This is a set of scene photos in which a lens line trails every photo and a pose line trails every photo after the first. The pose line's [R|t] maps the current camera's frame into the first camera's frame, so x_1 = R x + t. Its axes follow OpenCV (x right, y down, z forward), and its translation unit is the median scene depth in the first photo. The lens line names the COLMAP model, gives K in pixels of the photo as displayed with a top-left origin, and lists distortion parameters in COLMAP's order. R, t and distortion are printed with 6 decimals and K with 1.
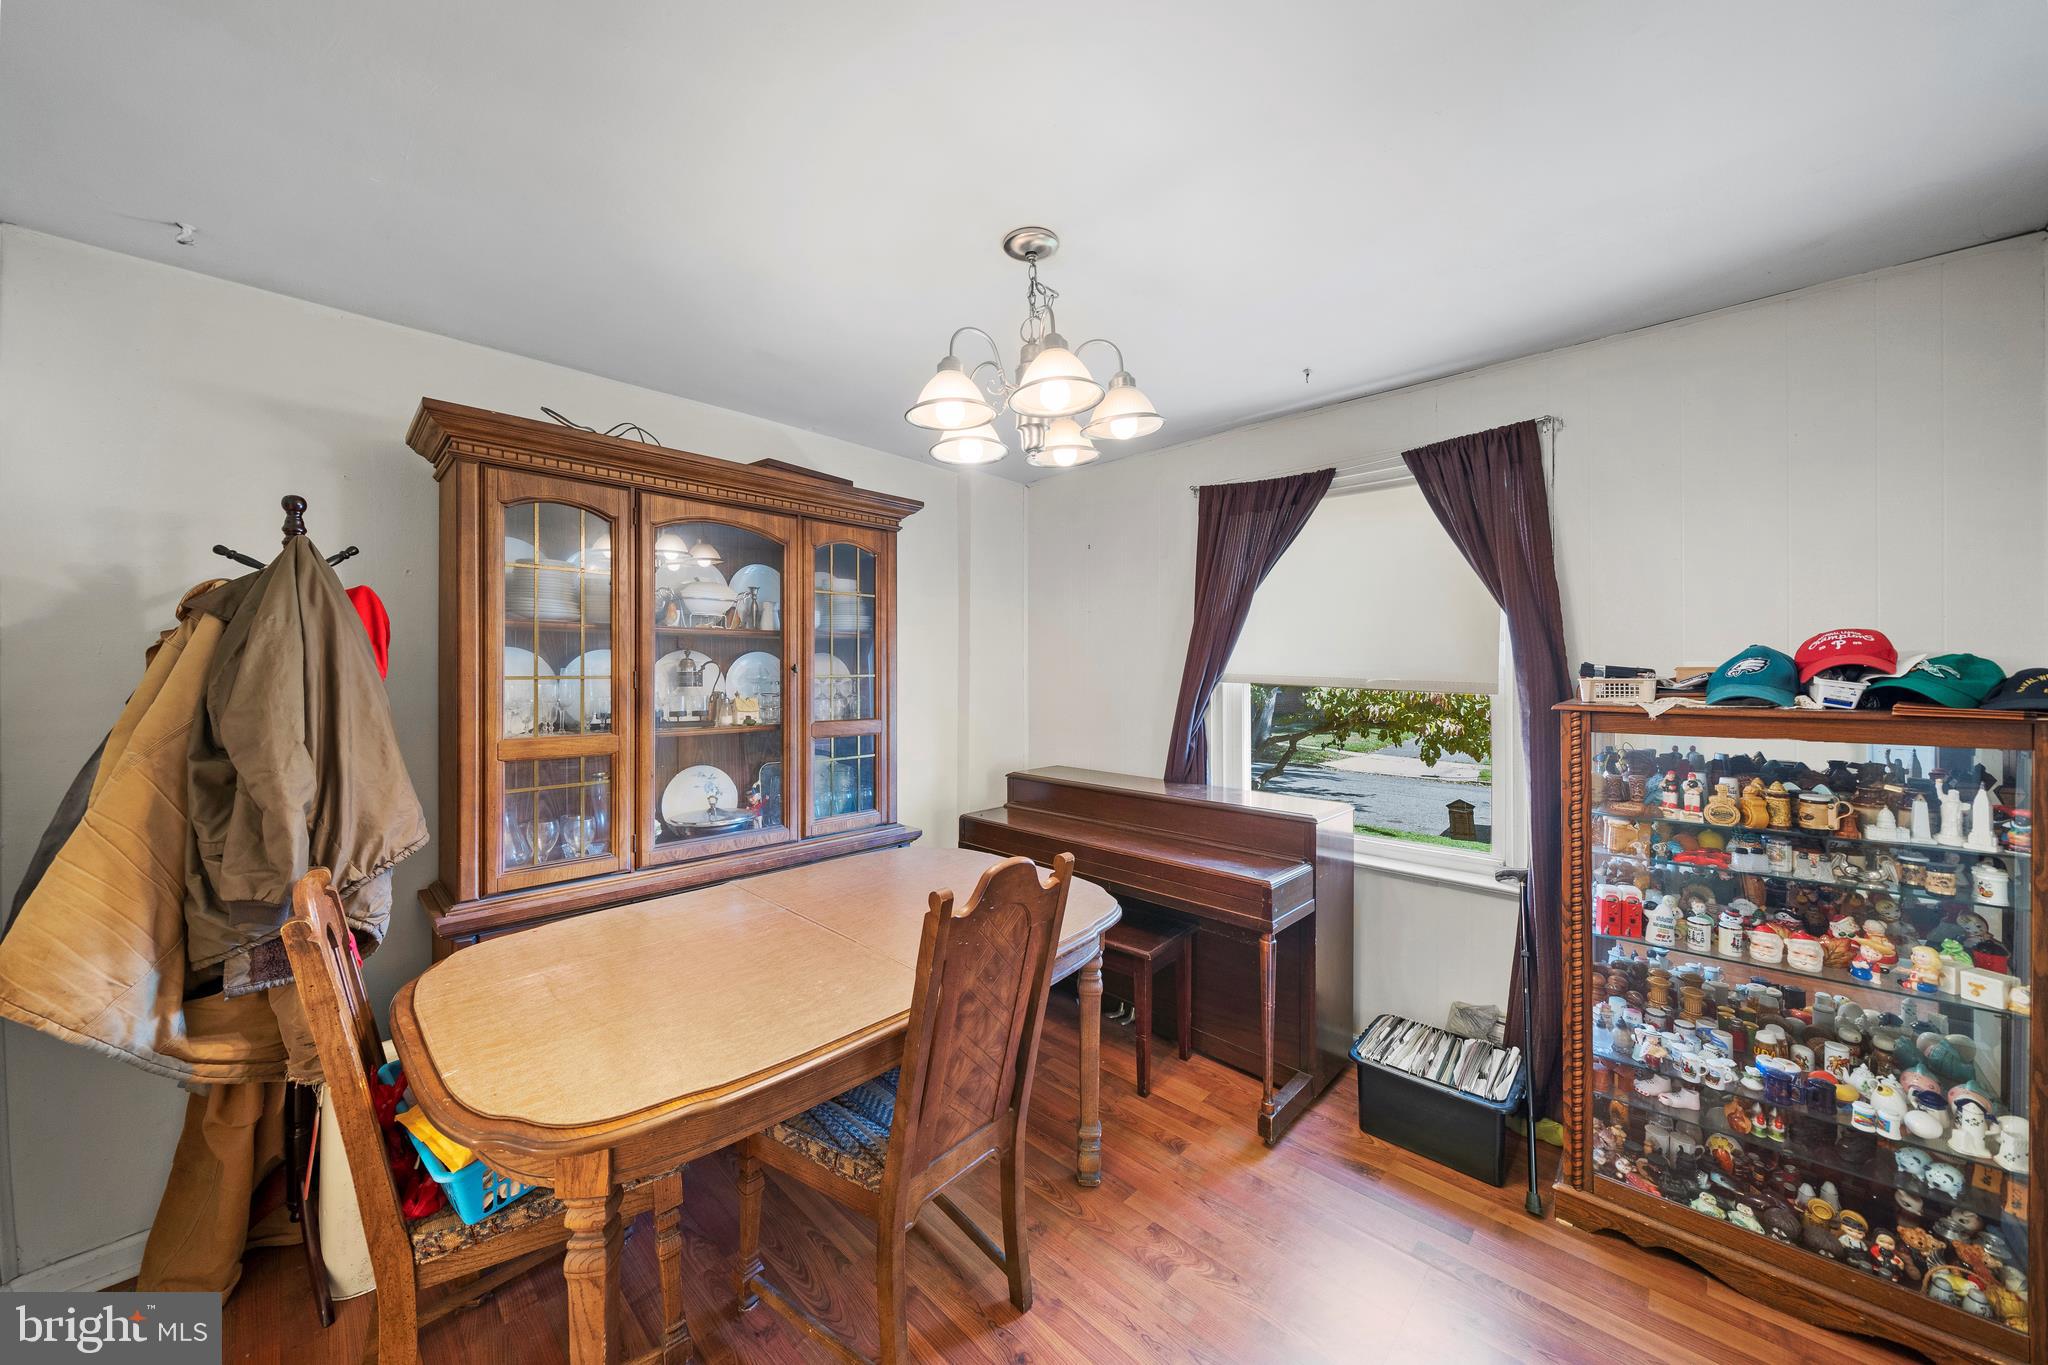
lens RADIAL K [[710.3, 0, 1031.2], [0, 710.3, 673.4], [0, 0, 1]] dist [0.001354, 0.000085]
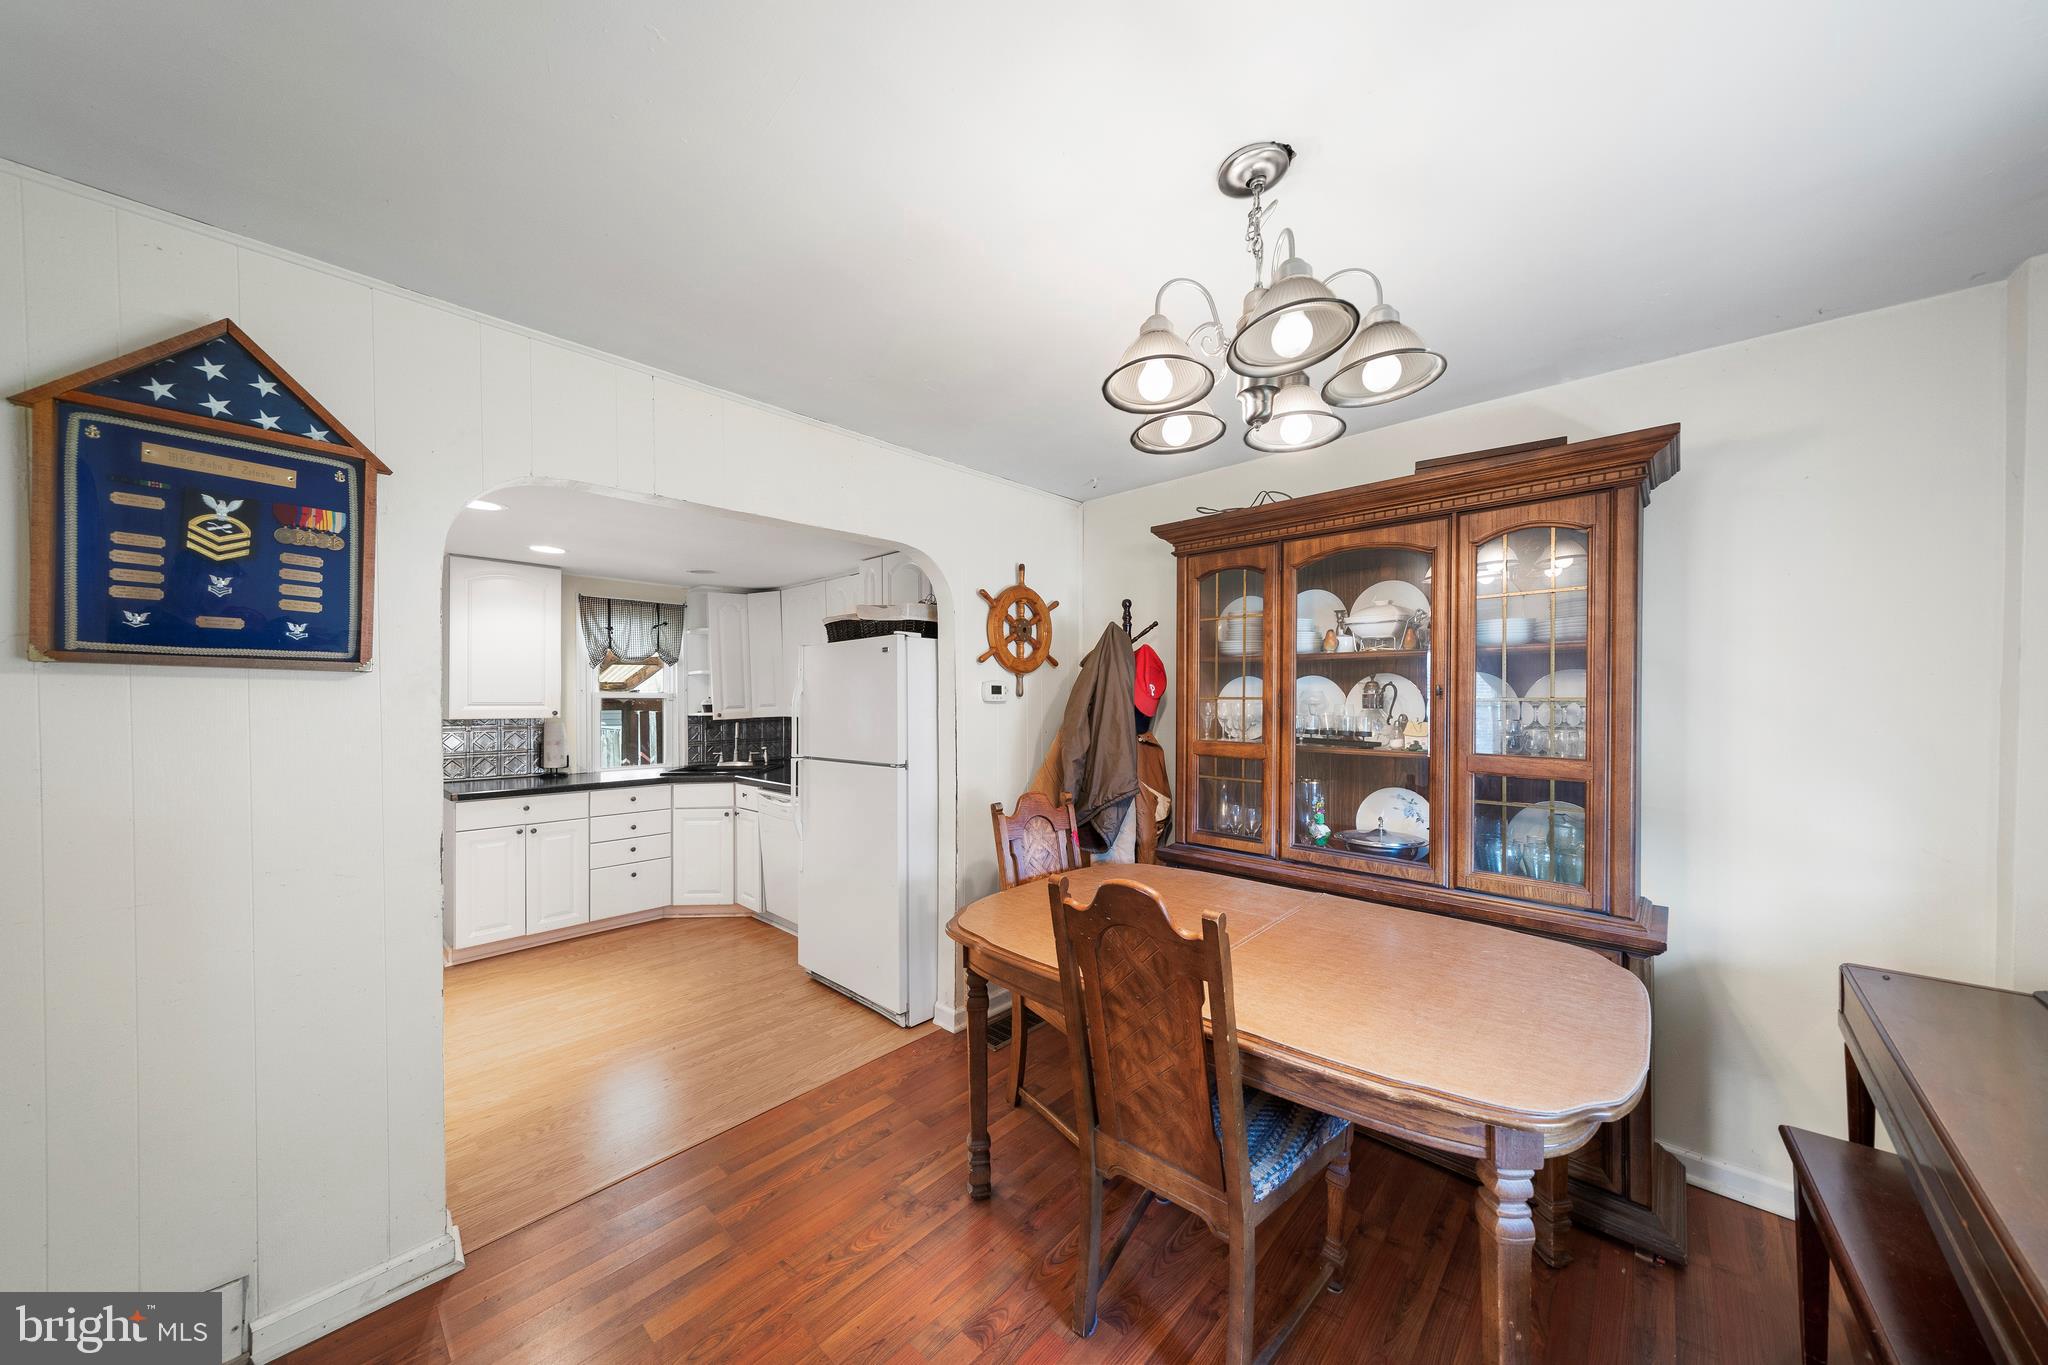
lens RADIAL K [[705.1, 0, 1020.4], [0, 705.1, 700.2], [0, 0, 1]] dist [0.009343, 0.000000]
pose [[0.007963, 0.007279, -0.999942, 0.644651], [-0.003188, 0.999969, 0.007254, 0.001085], [0.999963, 0.003130, 0.007986, 0.566796]]
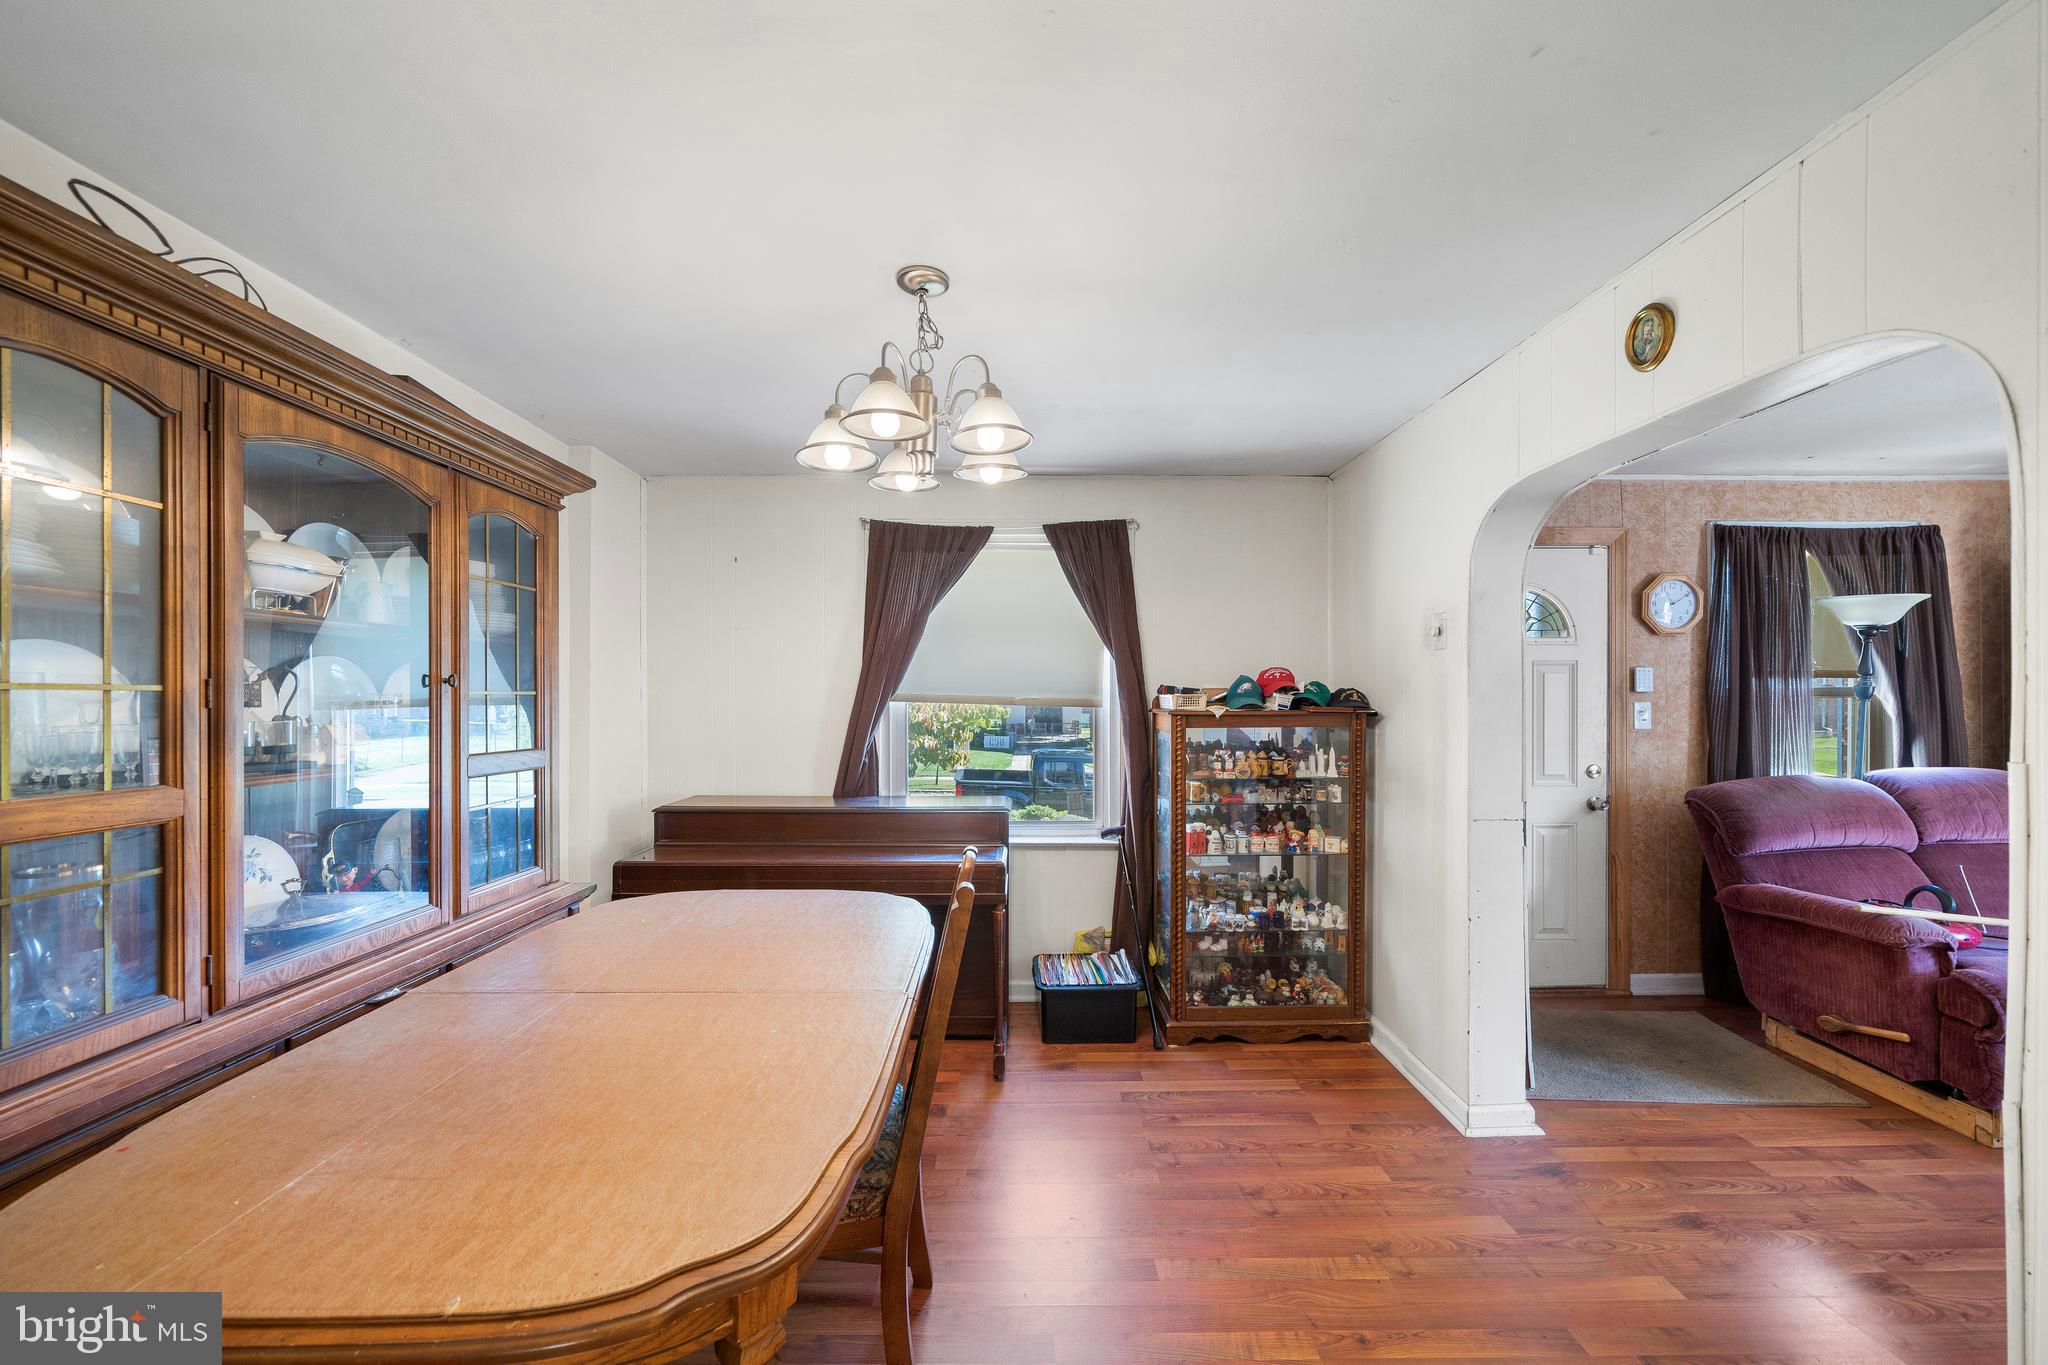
lens RADIAL K [[705.1, 0, 1020.4], [0, 705.1, 700.2], [0, 0, 1]] dist [0.009343, 0.000000]
pose [[0.722363, -0.001866, 0.691512, -0.492744], [0.003216, 0.999995, -0.000661, 0.017940], [-0.691507, 0.002701, 0.722365, 0.104710]]
